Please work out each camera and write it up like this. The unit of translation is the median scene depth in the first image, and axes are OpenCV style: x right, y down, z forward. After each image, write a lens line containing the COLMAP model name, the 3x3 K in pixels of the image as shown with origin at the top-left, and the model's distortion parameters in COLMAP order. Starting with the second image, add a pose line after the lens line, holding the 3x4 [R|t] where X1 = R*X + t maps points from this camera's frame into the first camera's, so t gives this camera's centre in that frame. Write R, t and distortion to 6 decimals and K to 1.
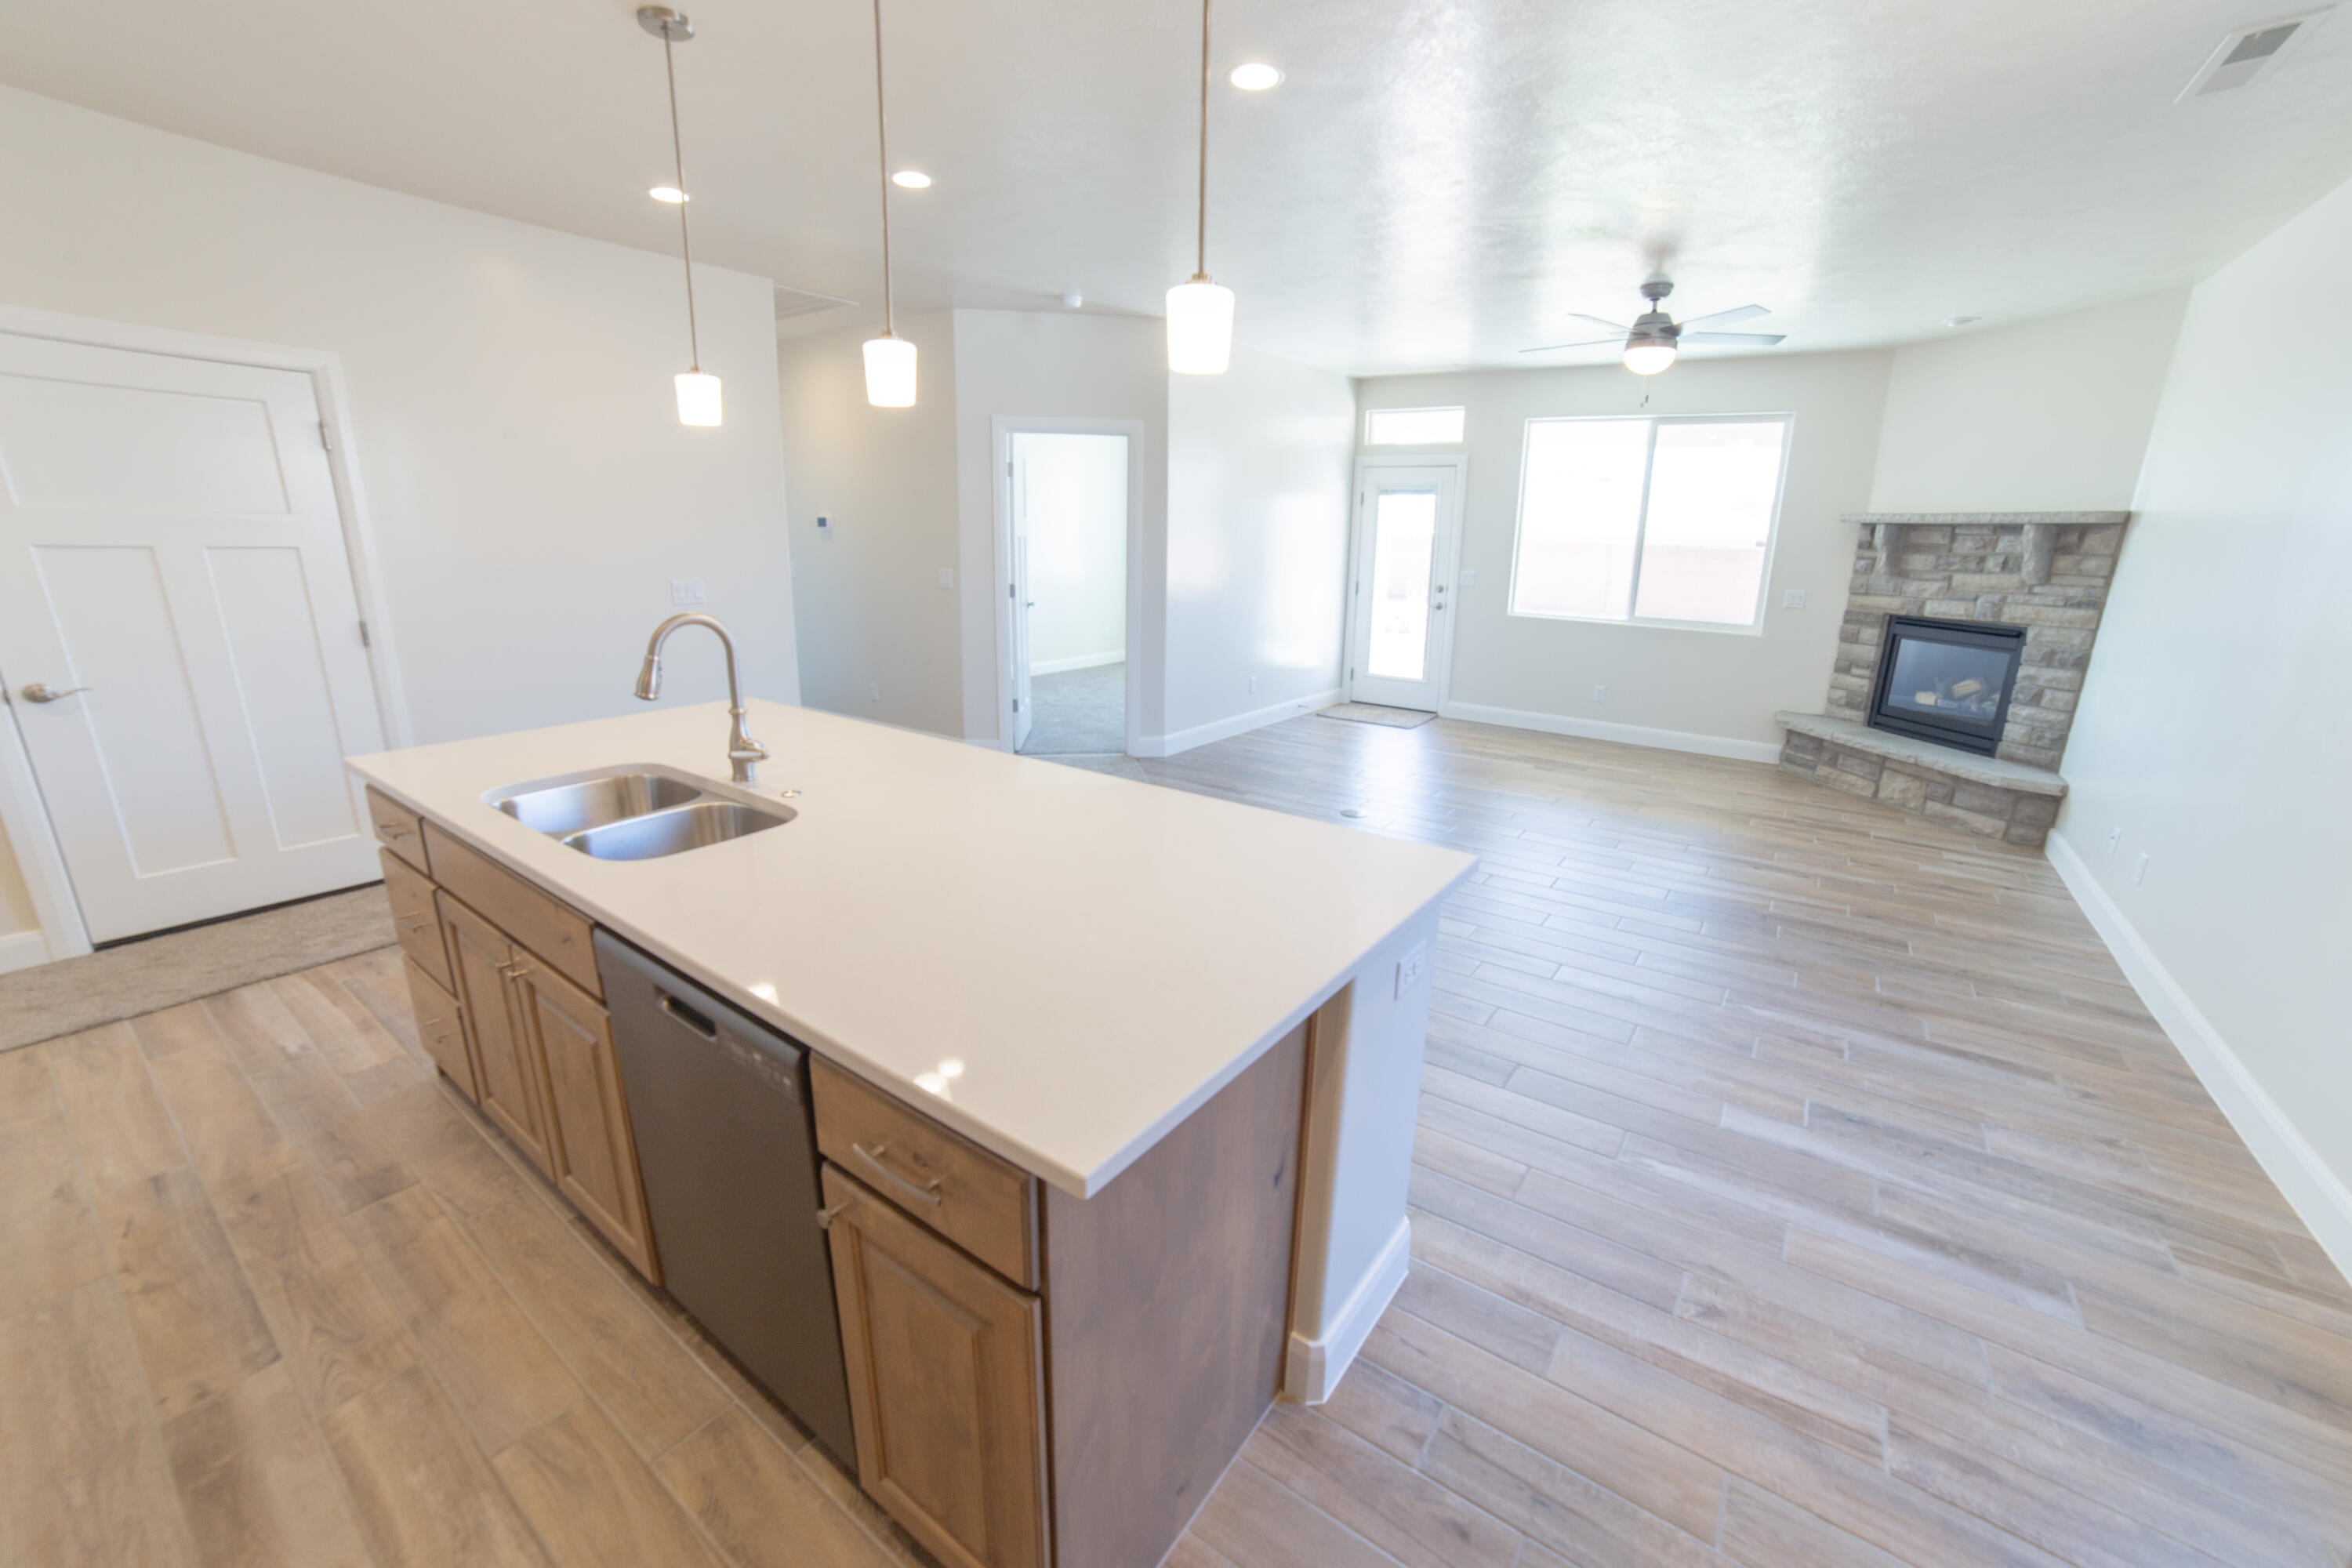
lens RADIAL K [[933.2, 0, 1180.9], [0, 933.2, 777.7], [0, 0, 1]] dist [-0.082729, 0.032424]
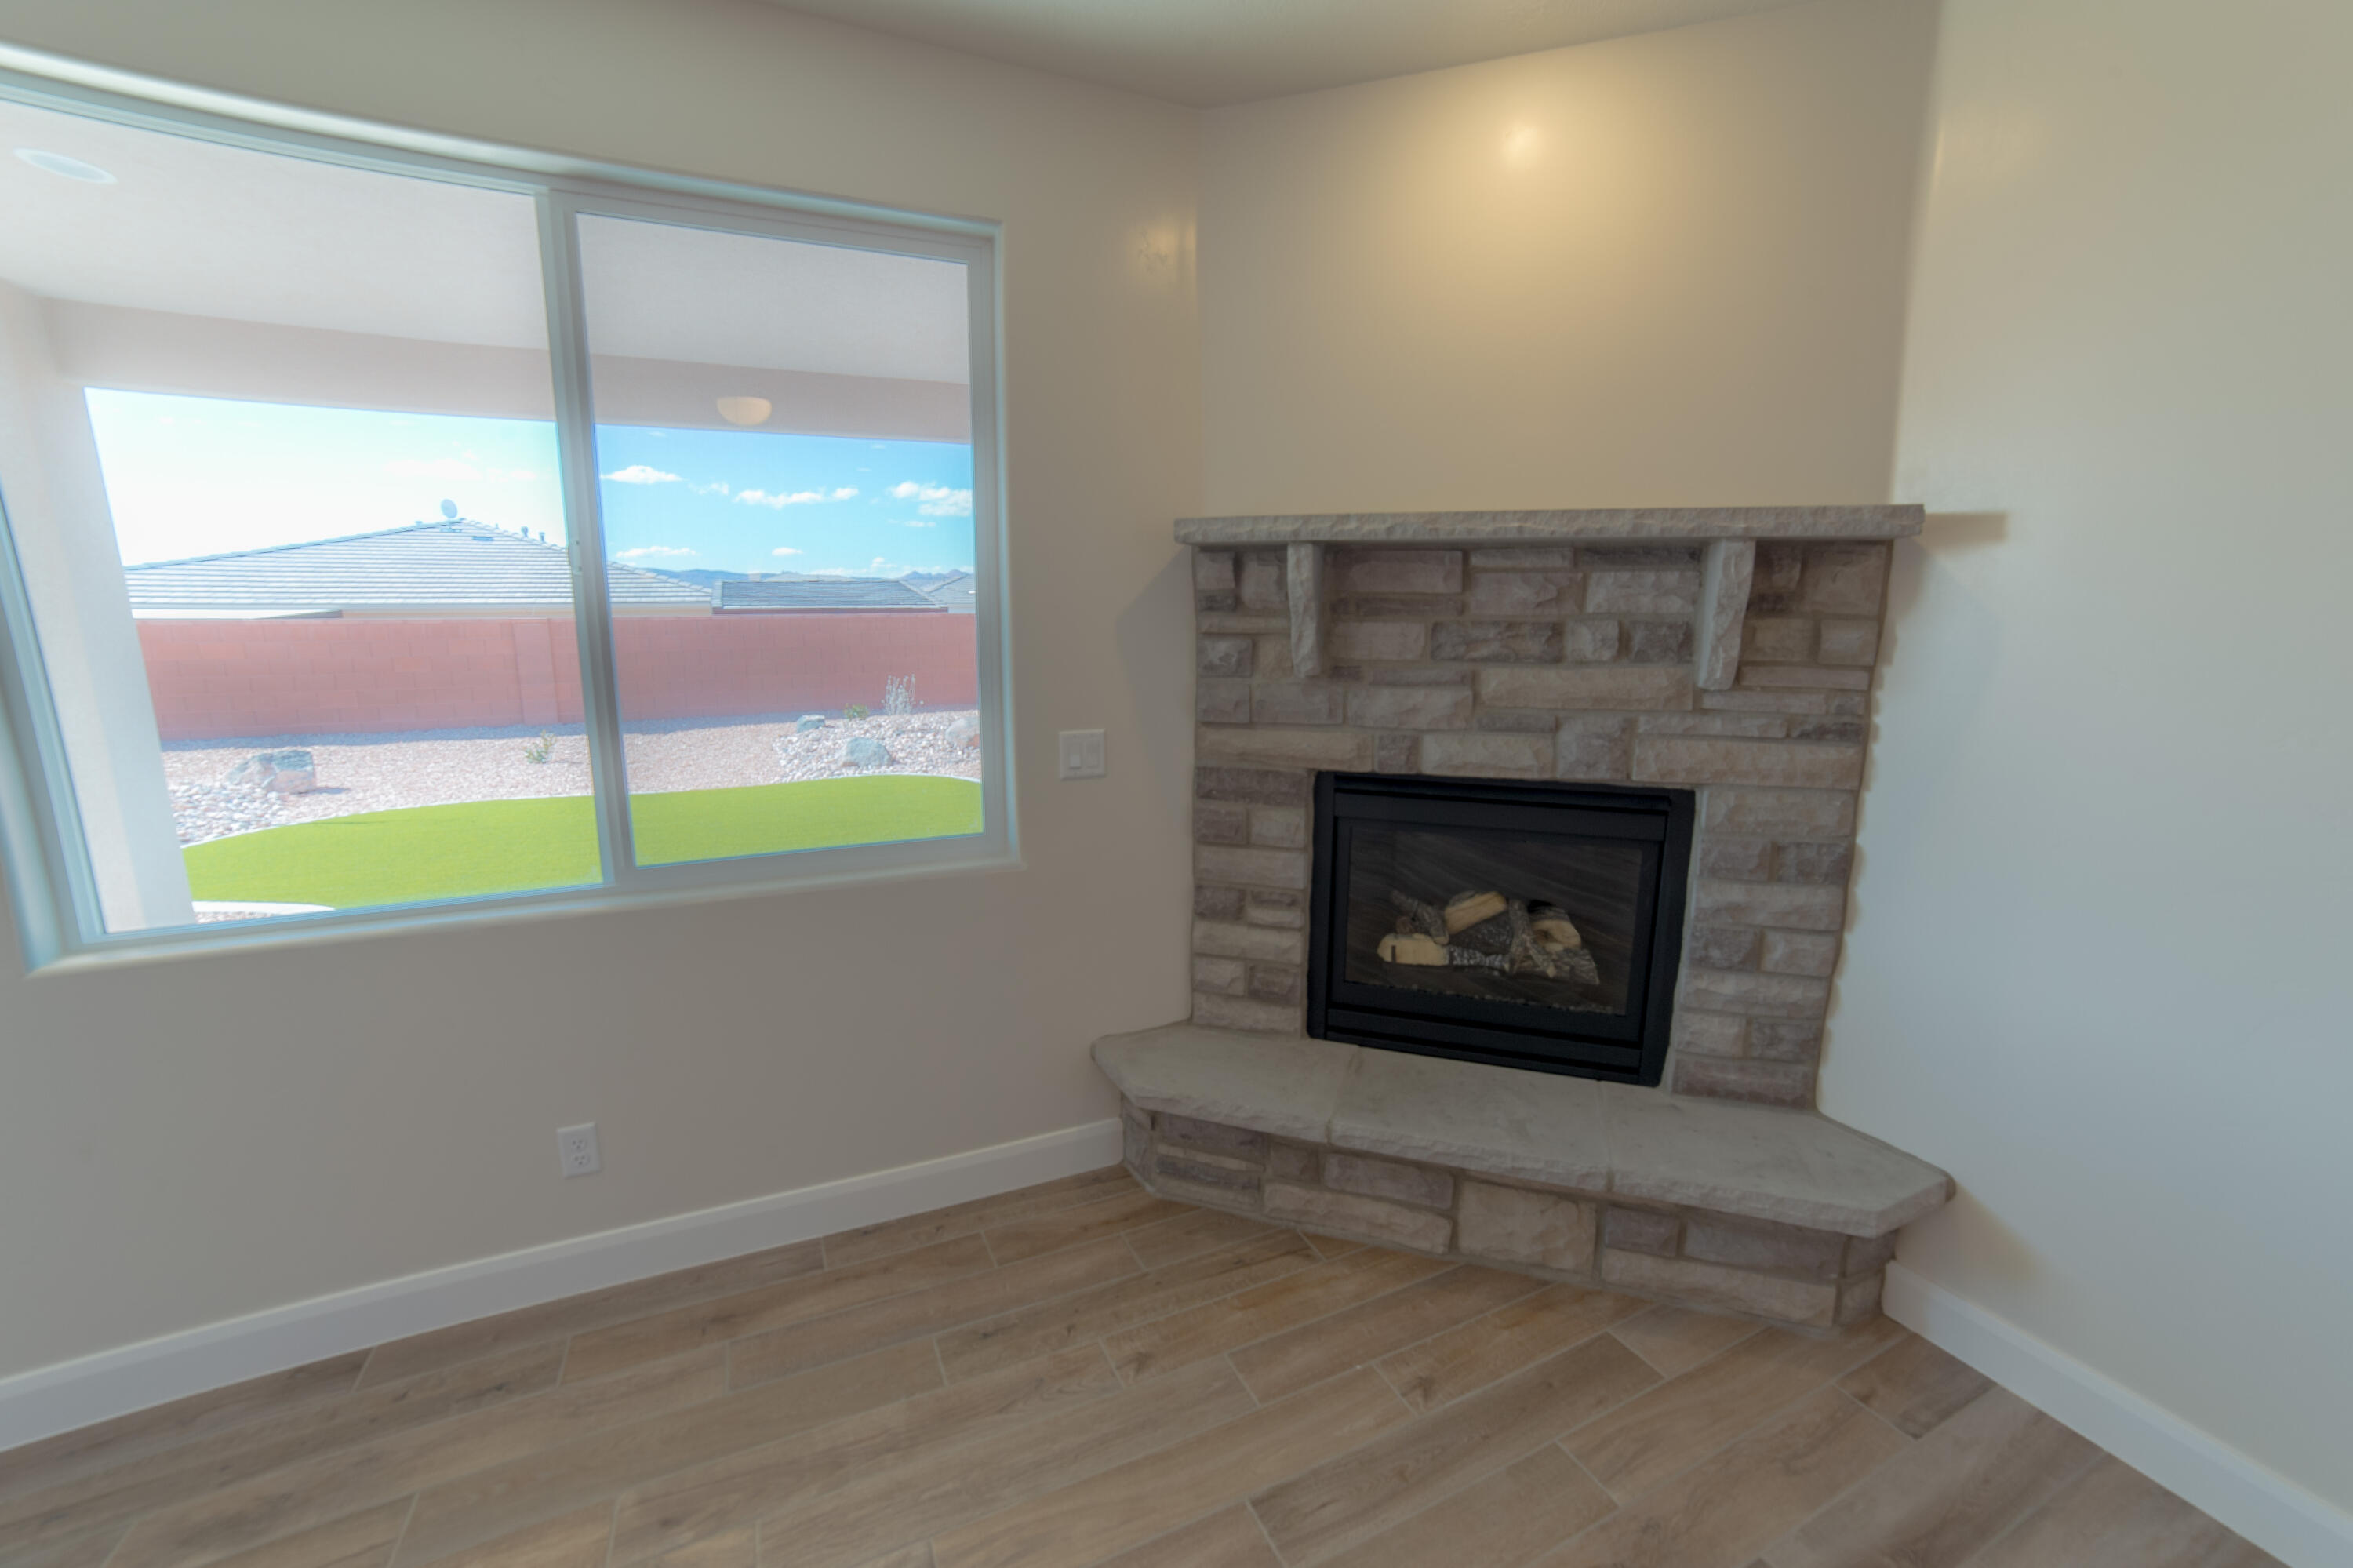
lens RADIAL K [[933.6, 0, 1181.4], [0, 933.6, 777.7], [0, 0, 1]] dist [-0.082729, 0.032424]
pose [[0.486072, -0.177952, 0.855609, 0.472621], [0.236025, 0.969398, 0.067532, -0.257631], [-0.841443, 0.169119, 0.513198, 0.973339]]
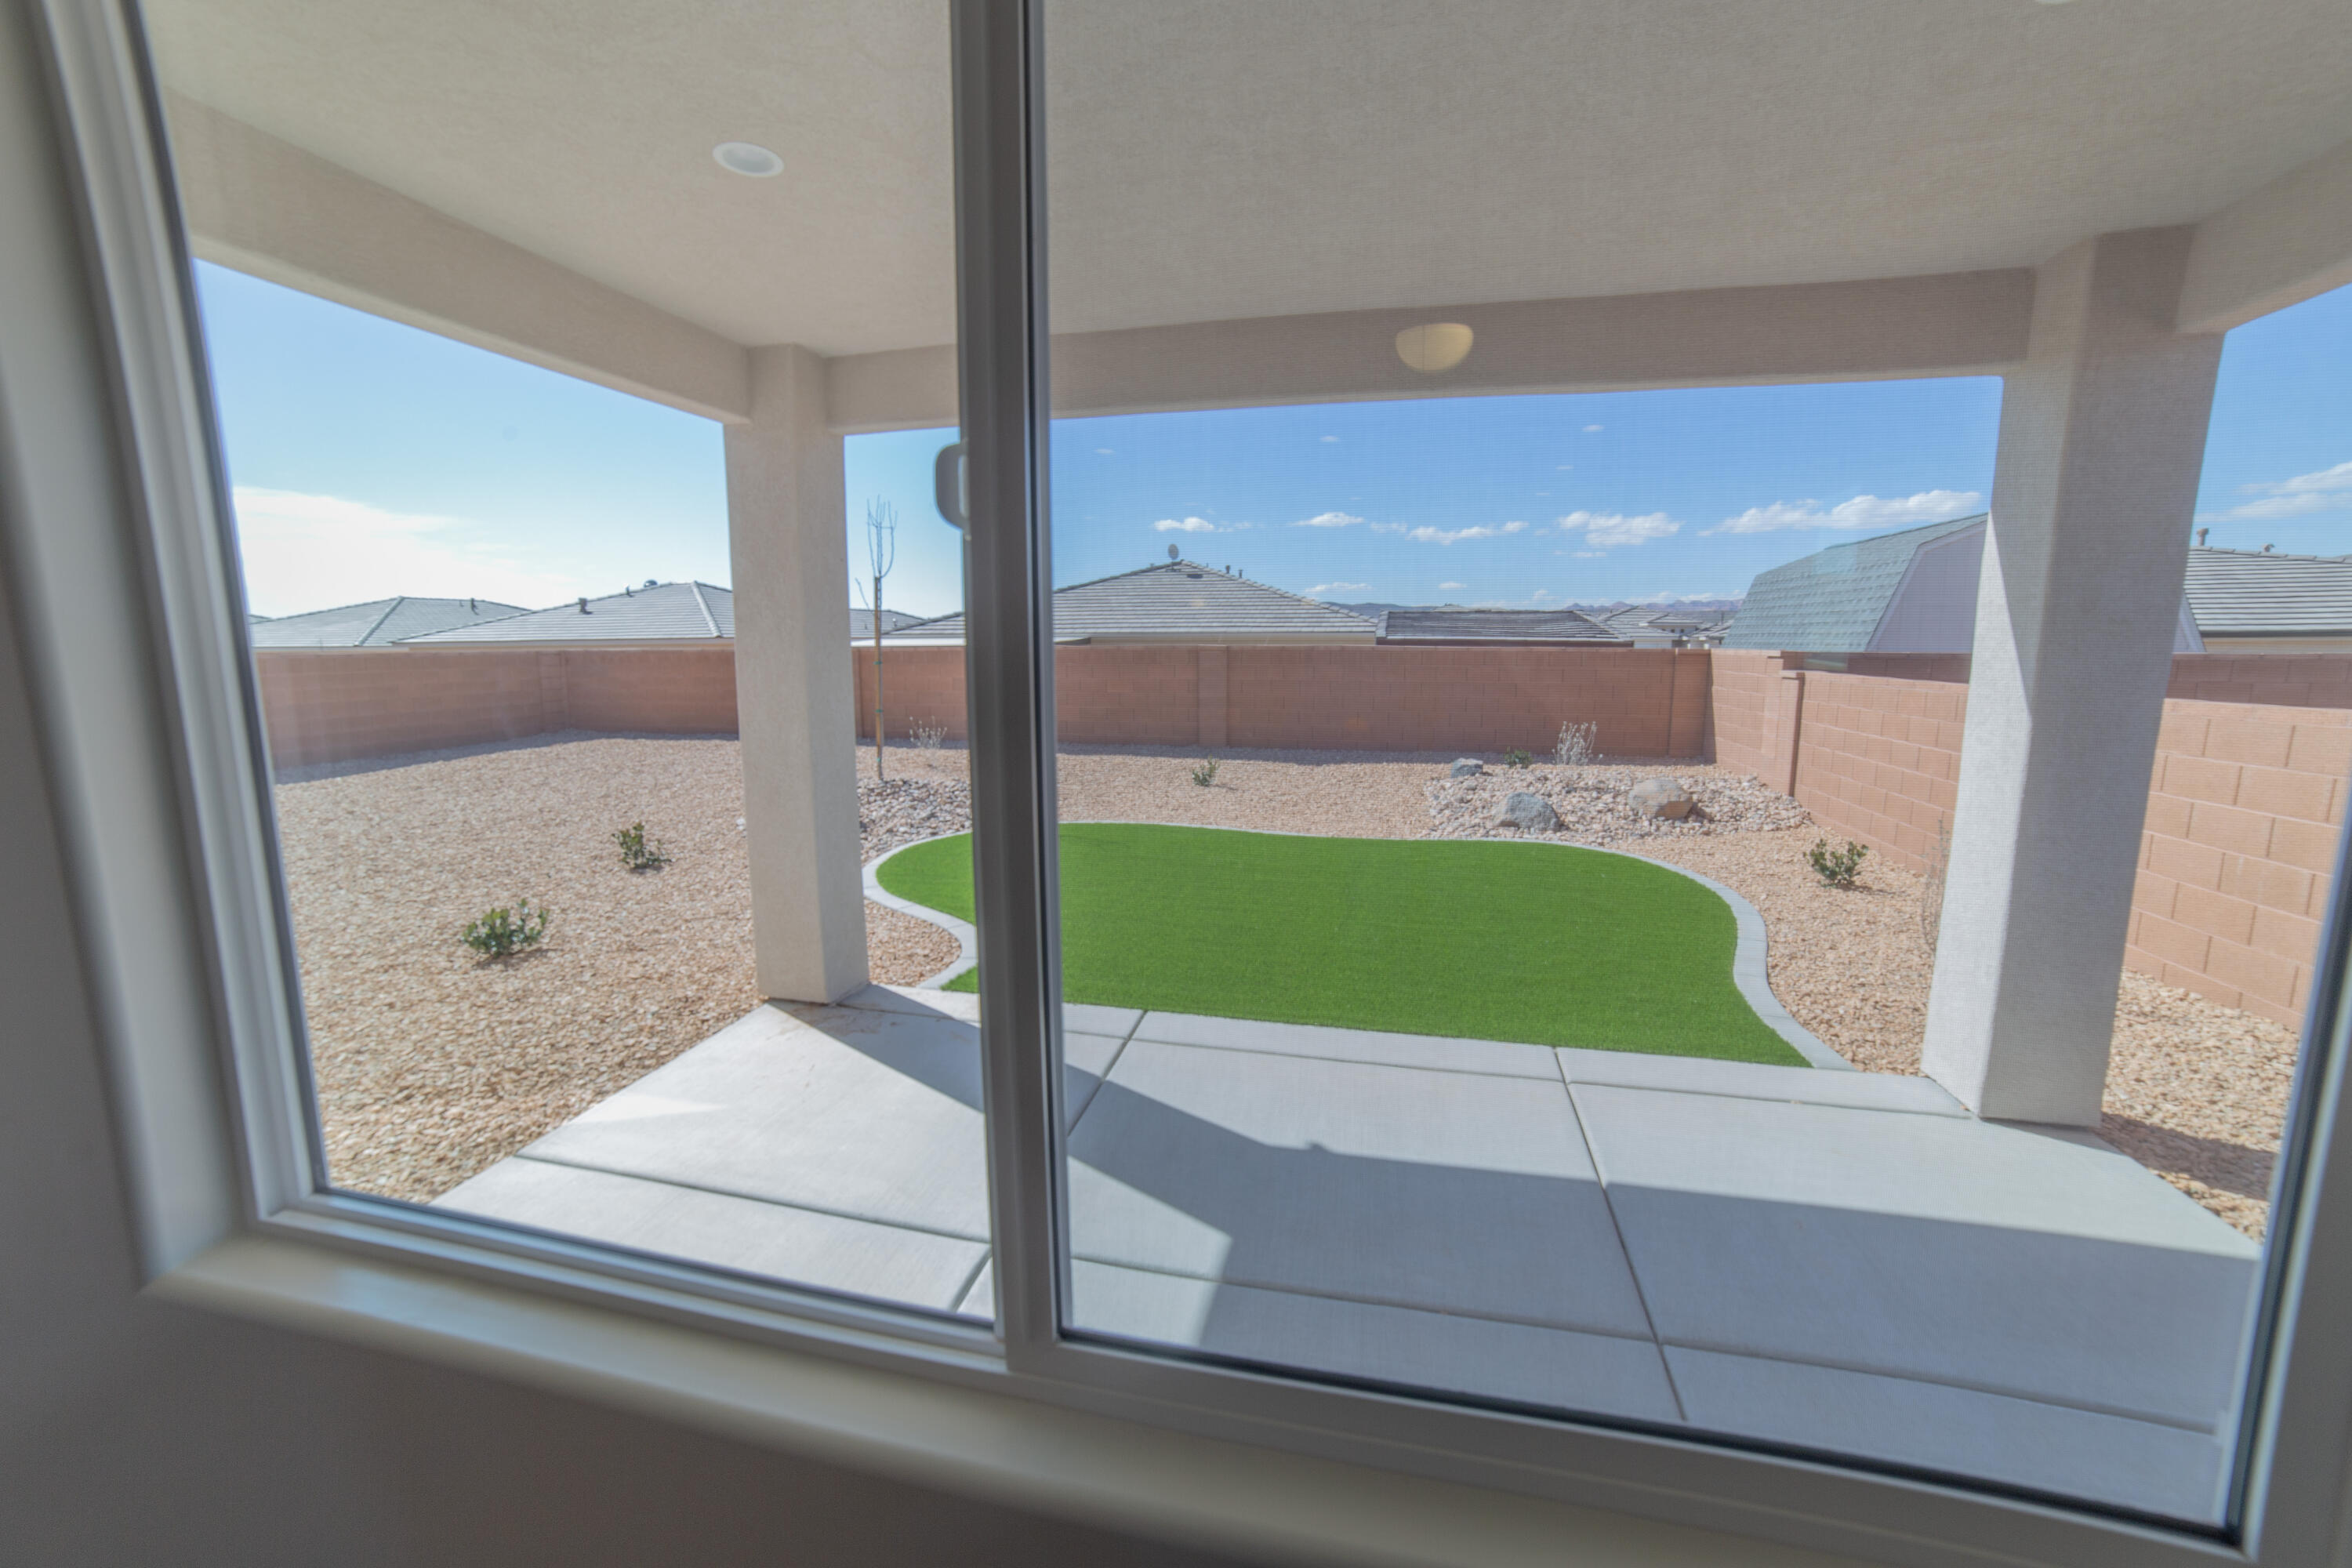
lens RADIAL K [[933.2, 0, 1180.9], [0, 933.2, 777.7], [0, 0, 1]] dist [-0.082729, 0.032424]
pose [[0.925869, -0.078555, 0.369588, 0.515382], [0.119813, 0.988709, -0.090001, -0.272139], [-0.358344, 0.127610, 0.924827, 1.031840]]
